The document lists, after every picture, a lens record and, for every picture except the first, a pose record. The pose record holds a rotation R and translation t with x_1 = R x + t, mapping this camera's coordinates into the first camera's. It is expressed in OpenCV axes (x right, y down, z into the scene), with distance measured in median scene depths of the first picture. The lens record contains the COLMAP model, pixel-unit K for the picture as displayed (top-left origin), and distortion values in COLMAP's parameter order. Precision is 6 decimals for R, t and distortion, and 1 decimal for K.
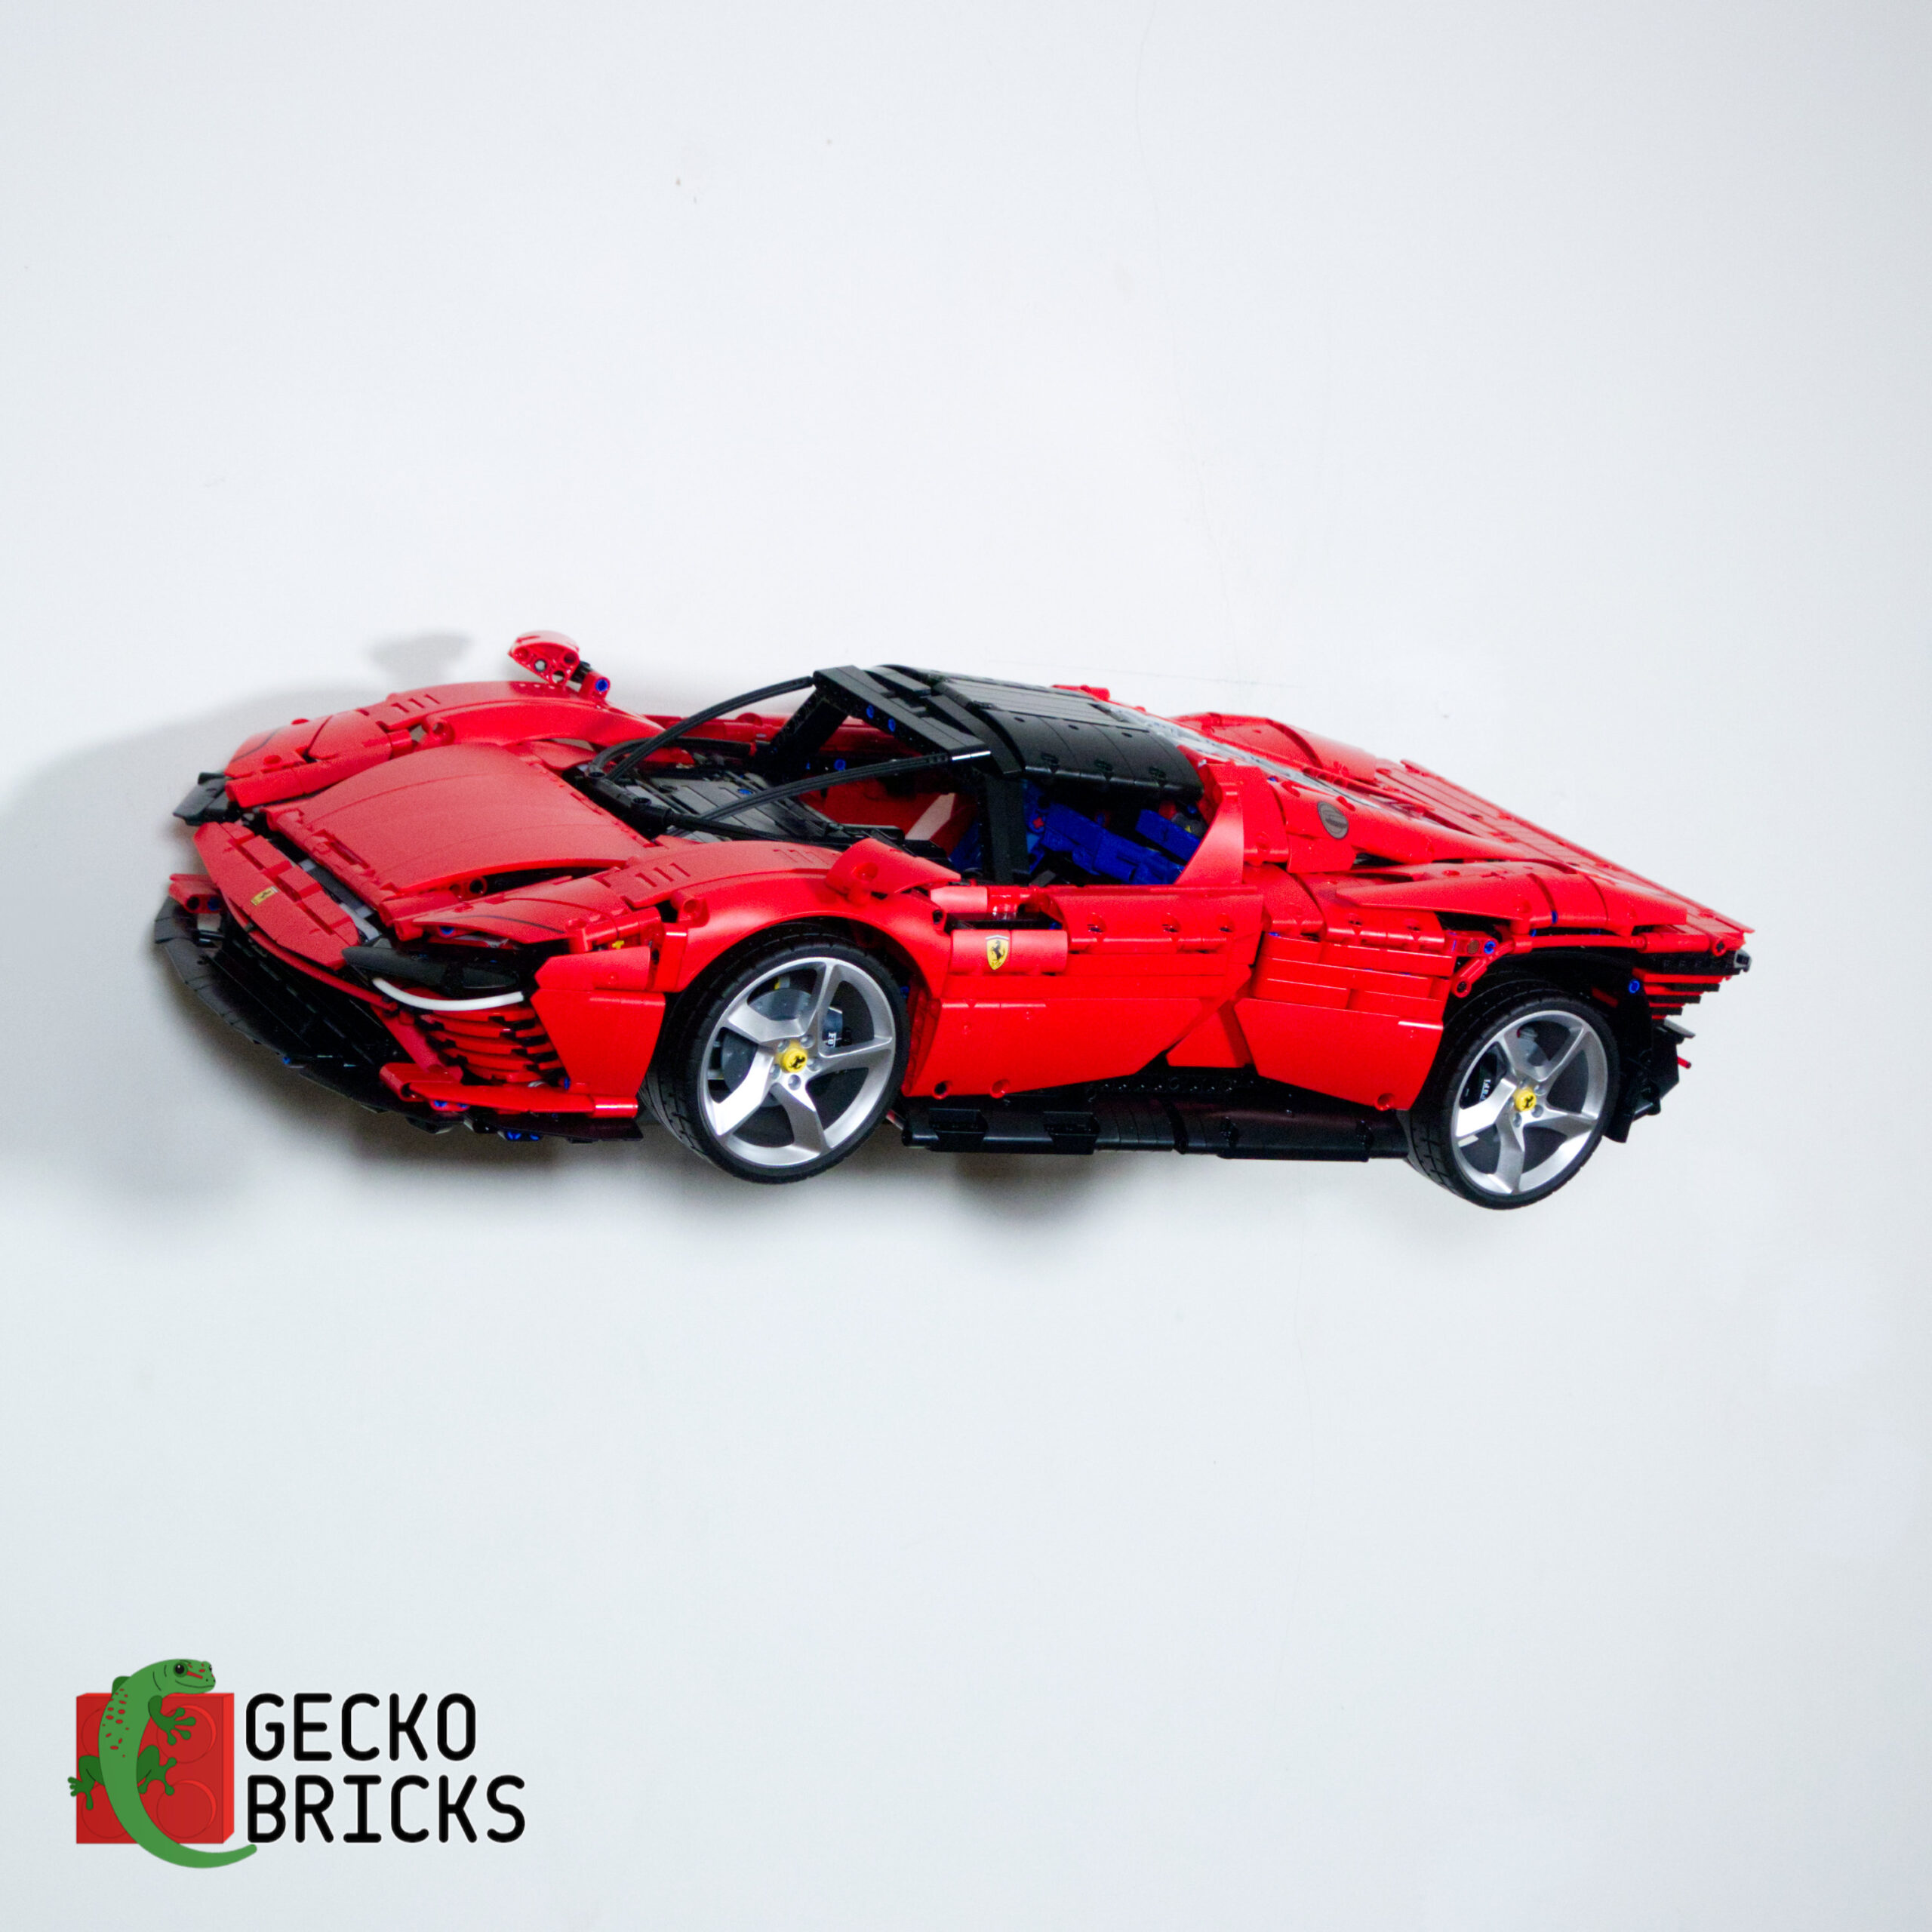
lens RADIAL K [[4280.3, 0, 964.6], [0, 4280.3, 960.6], [0, 0, 1]] dist [0.194302, 0.000000]
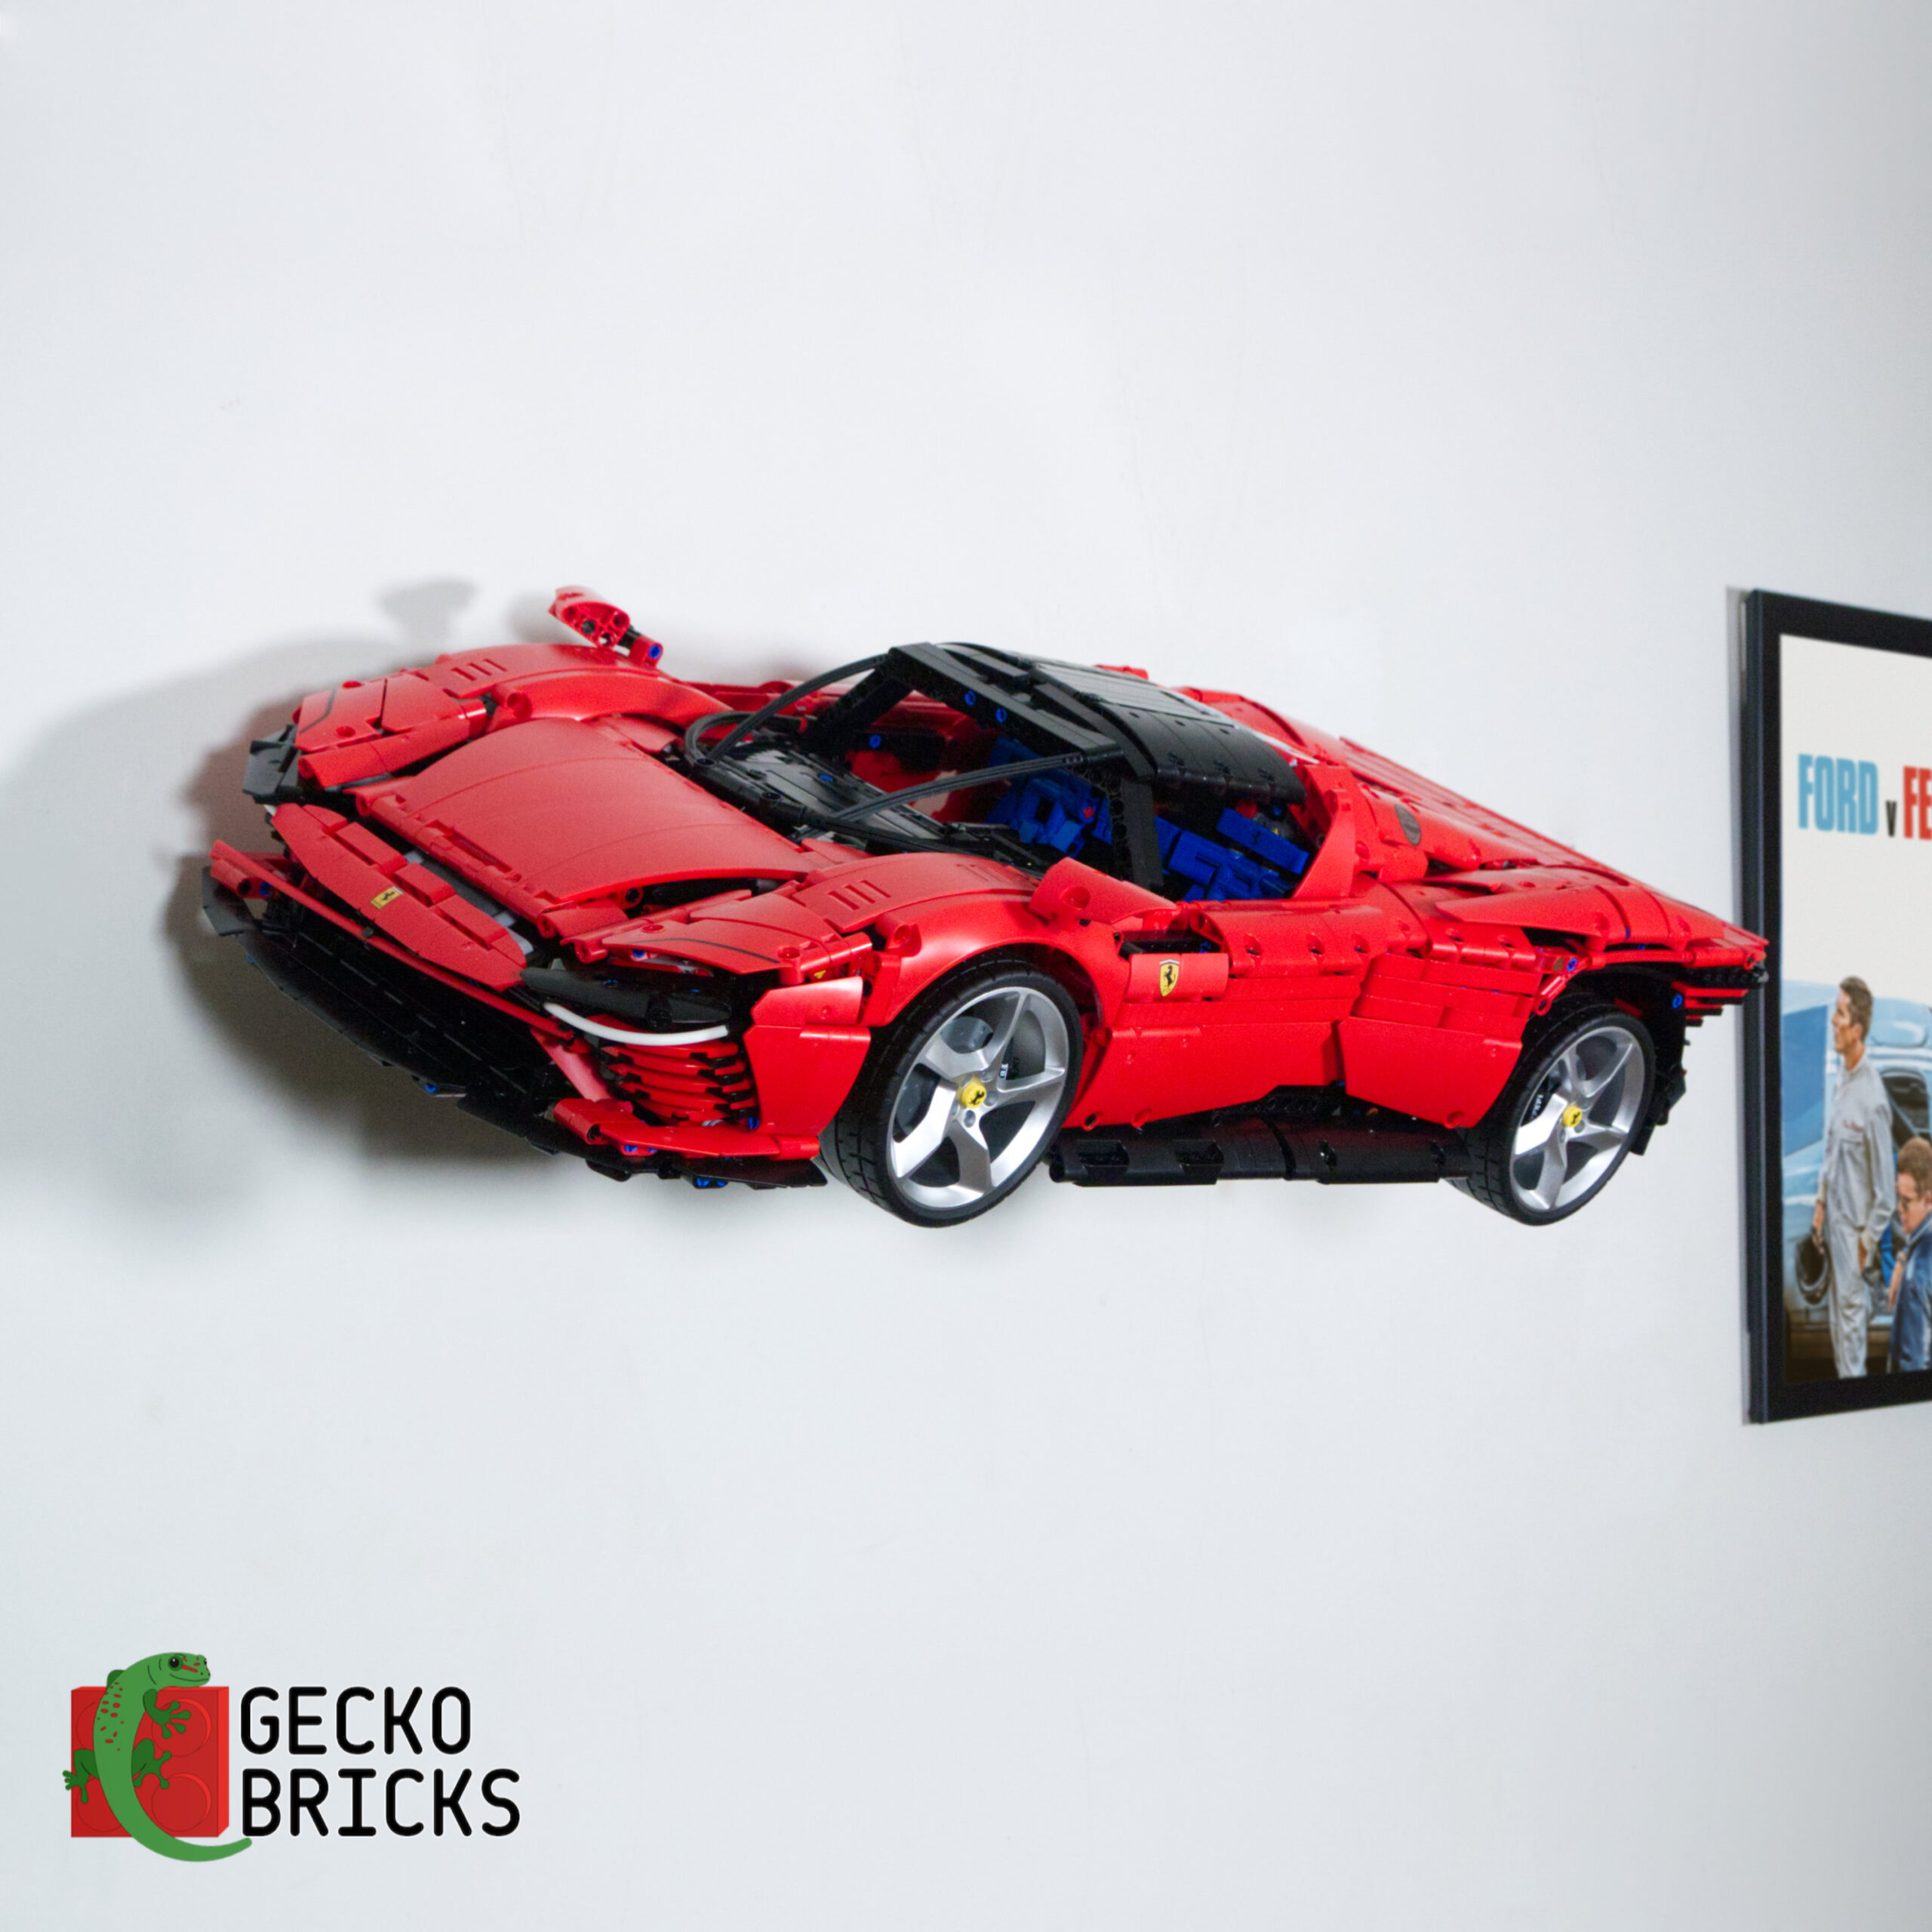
lens RADIAL K [[3891.7, 0, 958.6], [0, 3891.7, 972.3], [0, 0, 1]] dist [0.142349, 0.000000]
pose [[0.975654, 0.024207, 0.217974, -0.212196], [-0.036225, 0.998026, 0.051307, -0.043040], [-0.216302, -0.057954, 0.974605, 0.177961]]
